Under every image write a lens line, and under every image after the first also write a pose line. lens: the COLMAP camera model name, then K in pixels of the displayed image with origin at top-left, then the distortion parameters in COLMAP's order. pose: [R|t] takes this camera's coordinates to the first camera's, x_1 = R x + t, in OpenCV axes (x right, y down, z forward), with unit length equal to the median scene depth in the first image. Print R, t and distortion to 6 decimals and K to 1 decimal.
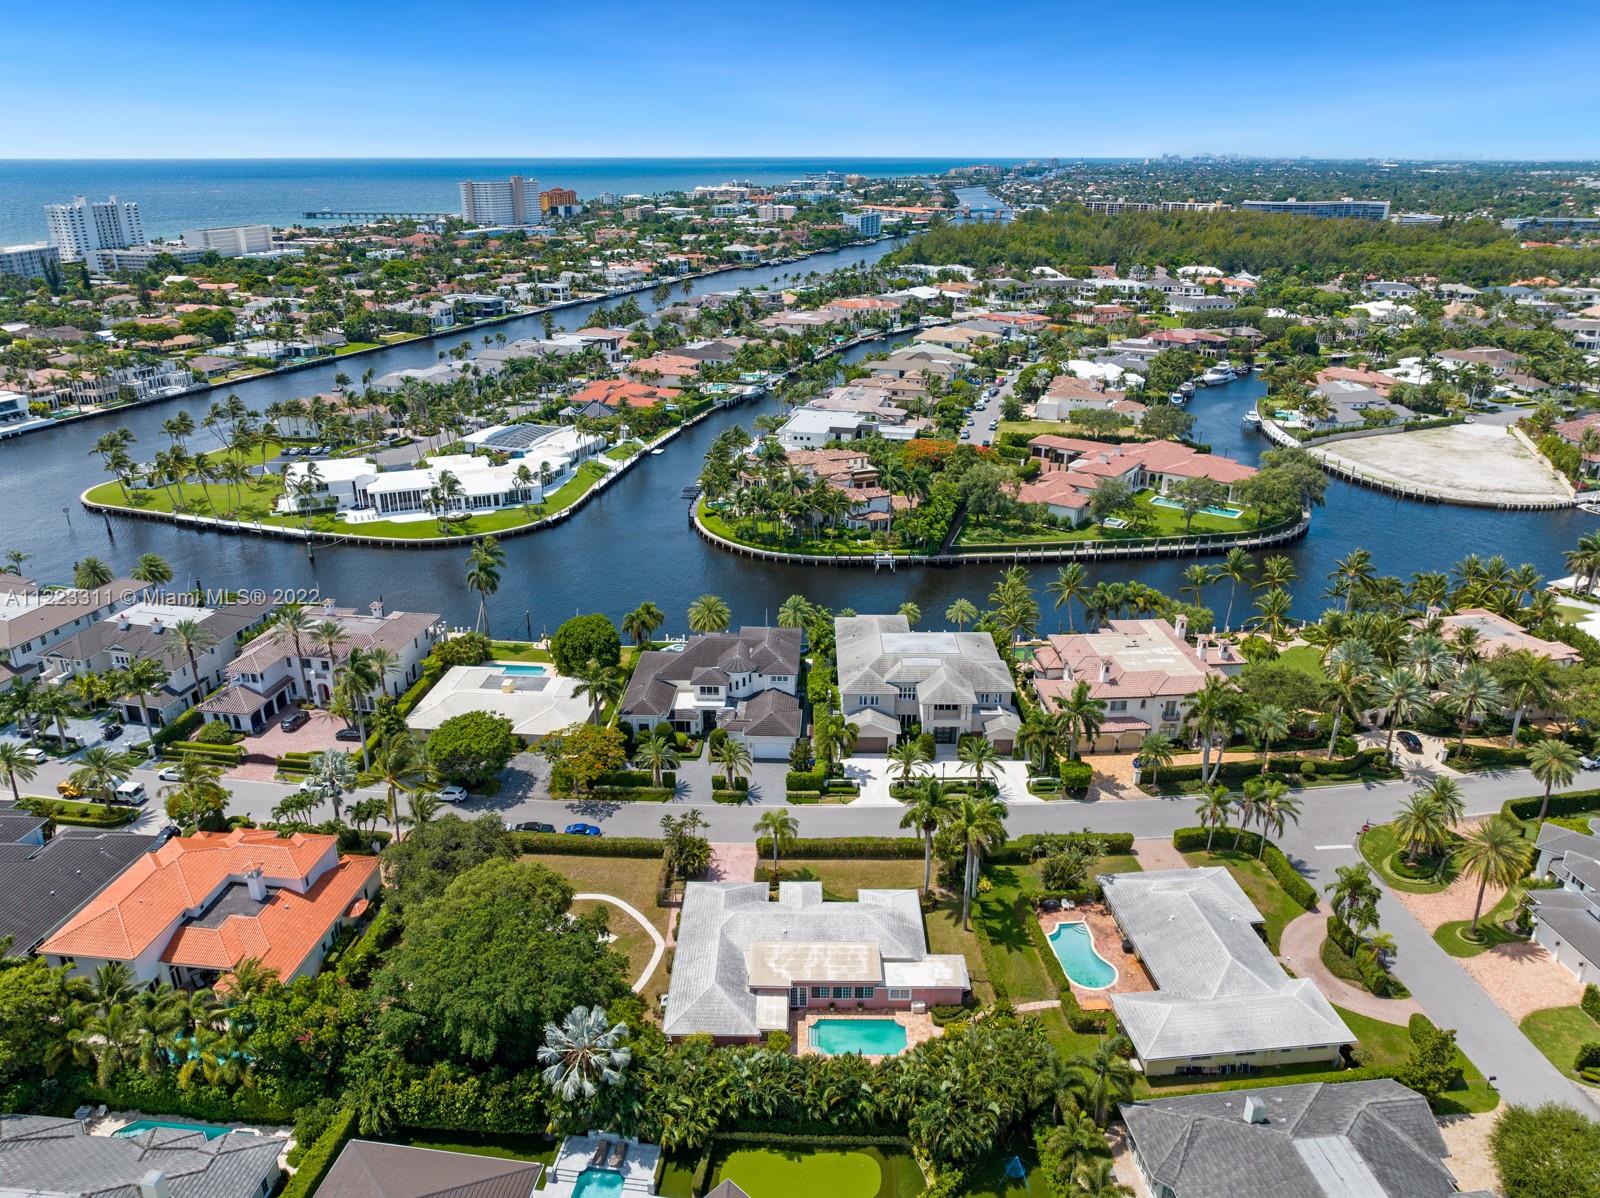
lens RADIAL K [[1123.2, 0, 800.0], [0, 1123.2, 599.0], [0, 0, 1]] dist [-0.009928, -0.002575]
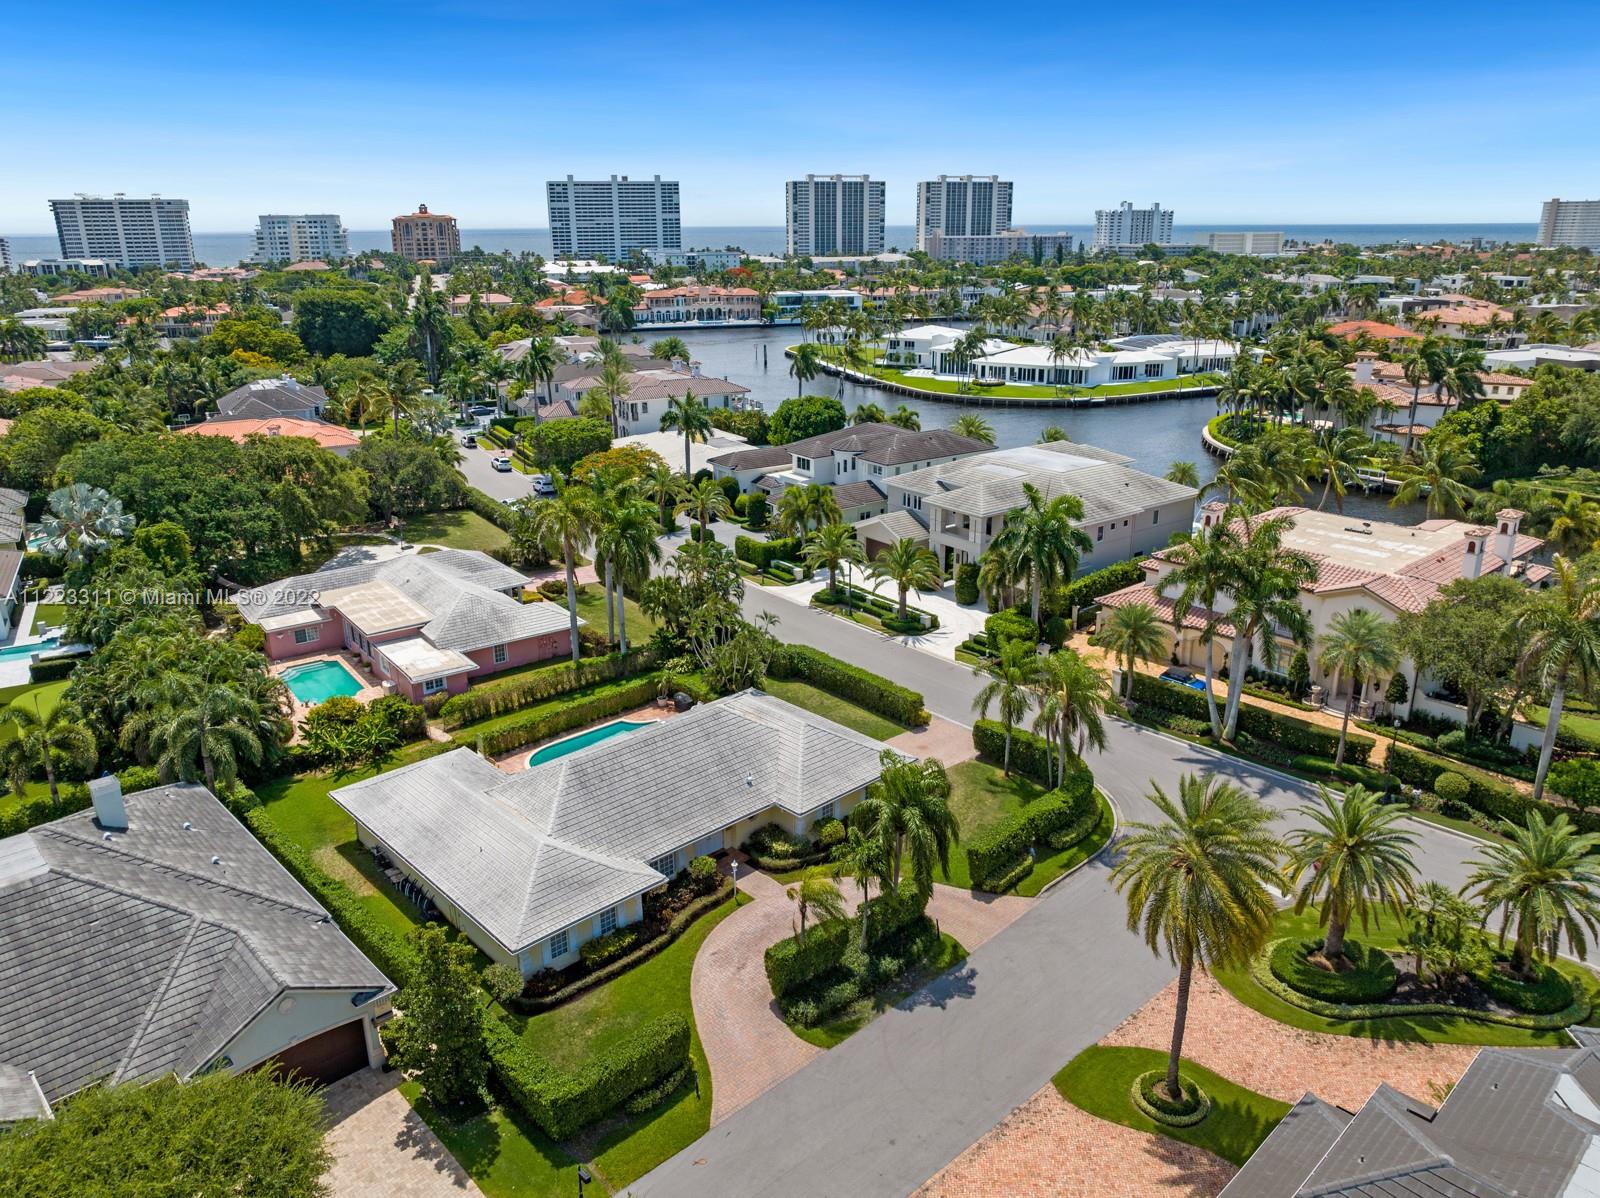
lens RADIAL K [[1136.5, 0, 800.0], [0, 1136.5, 599.0], [0, 0, 1]] dist [-0.006079, -0.013001]
pose [[0.605362, 0.245681, -0.757085, 0.616599], [-0.288469, 0.954225, 0.078995, 0.119591], [0.741837, 0.170575, 0.648523, 0.507862]]
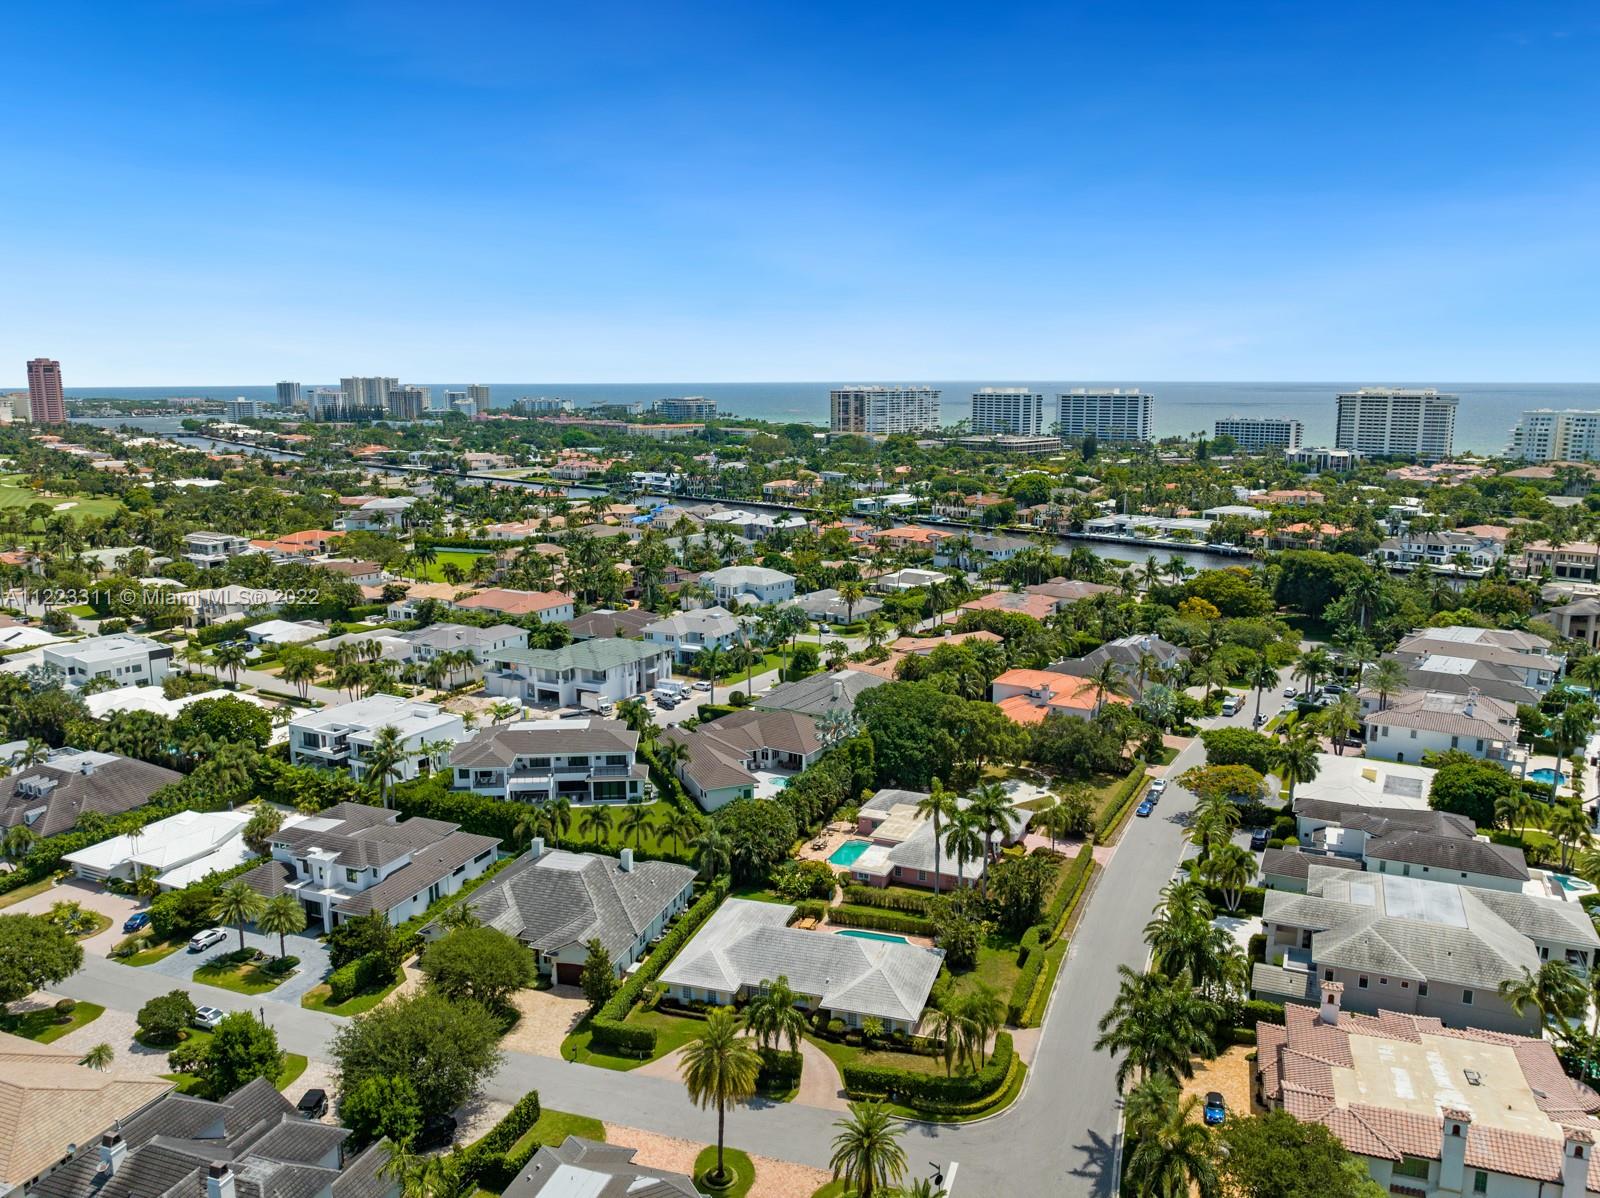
lens RADIAL K [[1179.9, 0, 800.0], [0, 1179.9, 599.0], [0, 0, 1]] dist [-0.006305, -0.006903]
pose [[-0.402707, 0.168785, -0.899633, 0.983140], [-0.336810, 0.886569, 0.317102, -0.252189], [0.851109, 0.430705, -0.300179, 0.892753]]
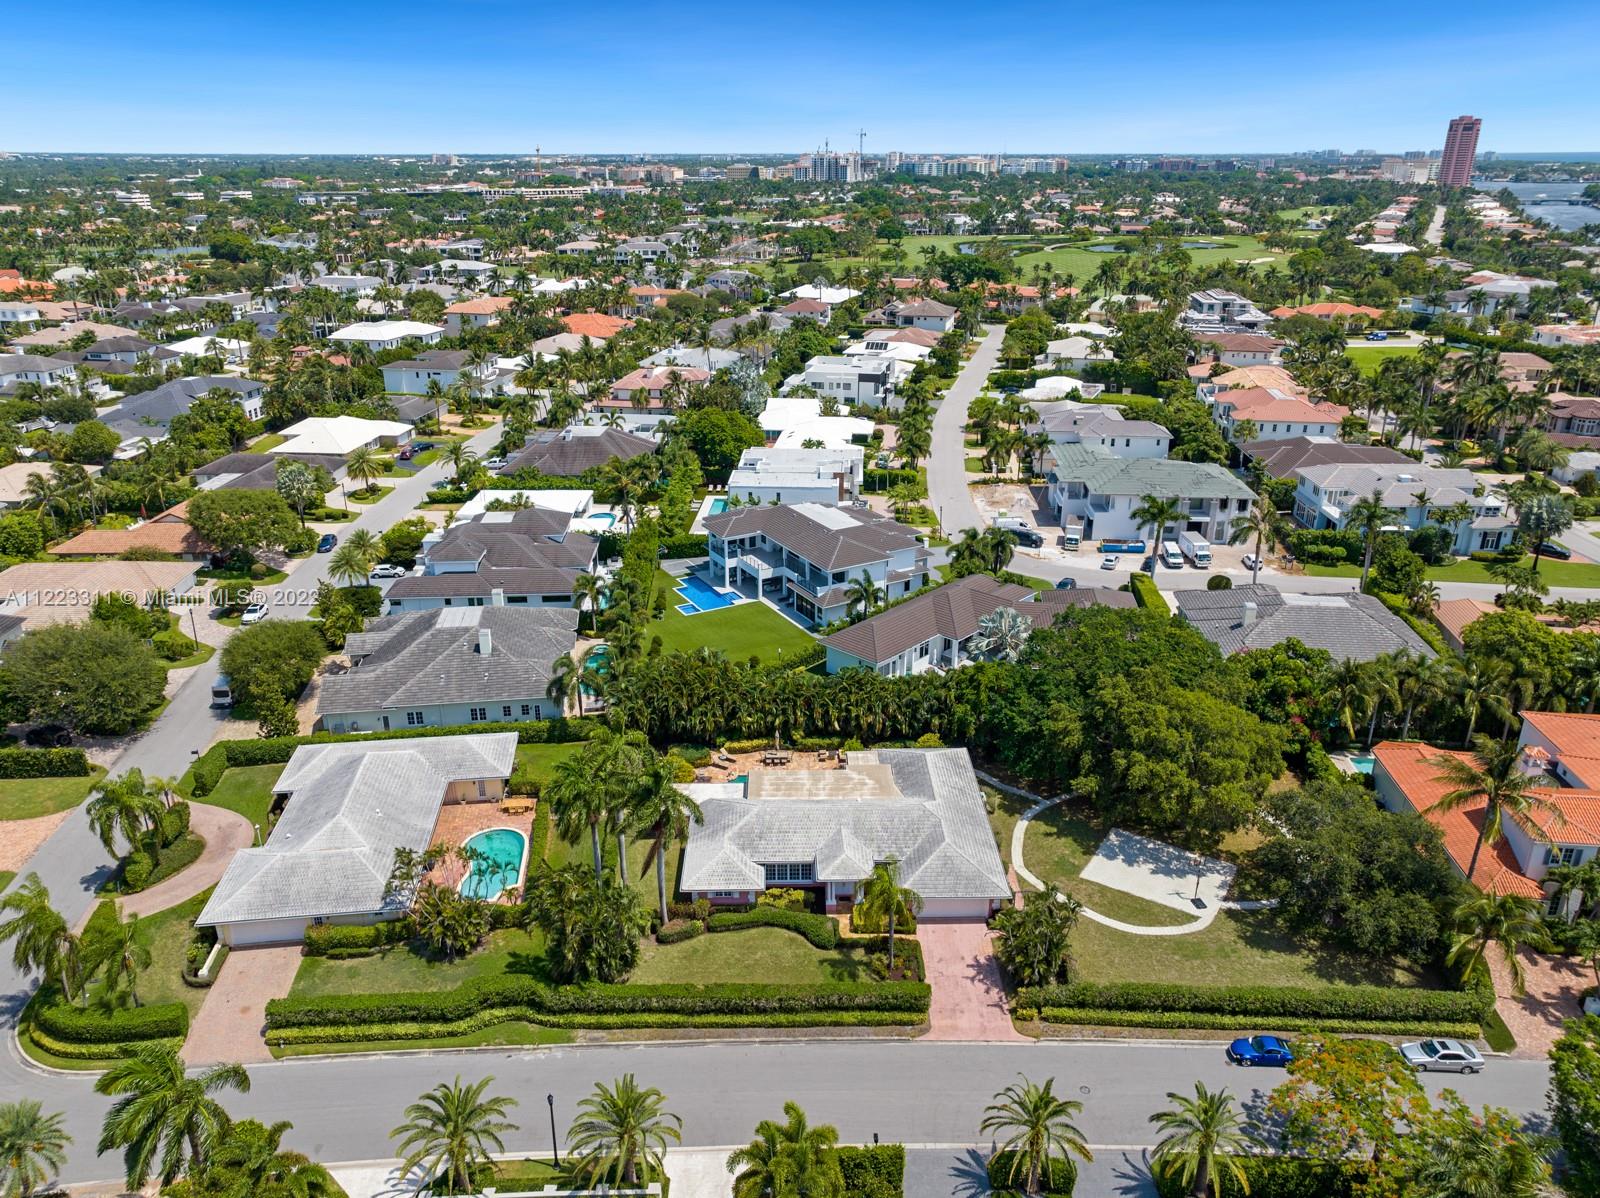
lens RADIAL K [[1124.0, 0, 800.0], [0, 1124.0, 599.0], [0, 0, 1]] dist [0.014927, -0.000868]
pose [[-0.999814, 0.006985, -0.017972, 0.033598], [-0.007288, 0.725991, 0.687666, -0.294134], [0.017851, 0.687669, -0.725805, 1.141822]]
